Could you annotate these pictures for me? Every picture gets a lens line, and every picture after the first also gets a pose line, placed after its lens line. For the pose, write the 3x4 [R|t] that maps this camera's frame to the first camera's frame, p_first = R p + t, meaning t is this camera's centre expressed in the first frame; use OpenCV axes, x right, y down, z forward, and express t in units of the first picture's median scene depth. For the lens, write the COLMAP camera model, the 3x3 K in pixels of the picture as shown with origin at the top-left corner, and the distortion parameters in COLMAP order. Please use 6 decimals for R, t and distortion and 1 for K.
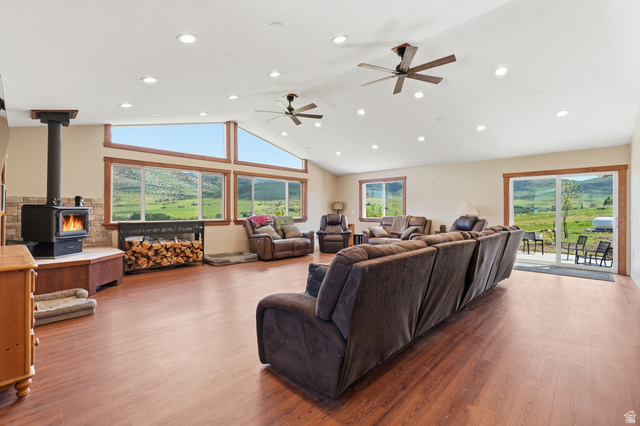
lens RADIAL K [[281.5, 0, 321.1], [0, 281.5, 210.0], [0, 0, 1]] dist [-0.015491, 0.007187]
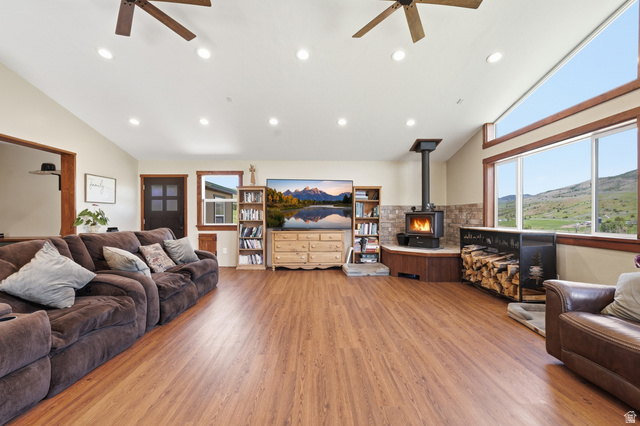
lens RADIAL K [[290.1, 0, 320.8], [0, 290.1, 215.7], [0, 0, 1]] dist [-0.010853, 0.000034]
pose [[-0.706364, 0.007435, -0.707810, 0.276871], [0.005584, 0.999972, 0.004931, -0.003053], [0.707827, -0.000469, -0.706386, 1.077299]]
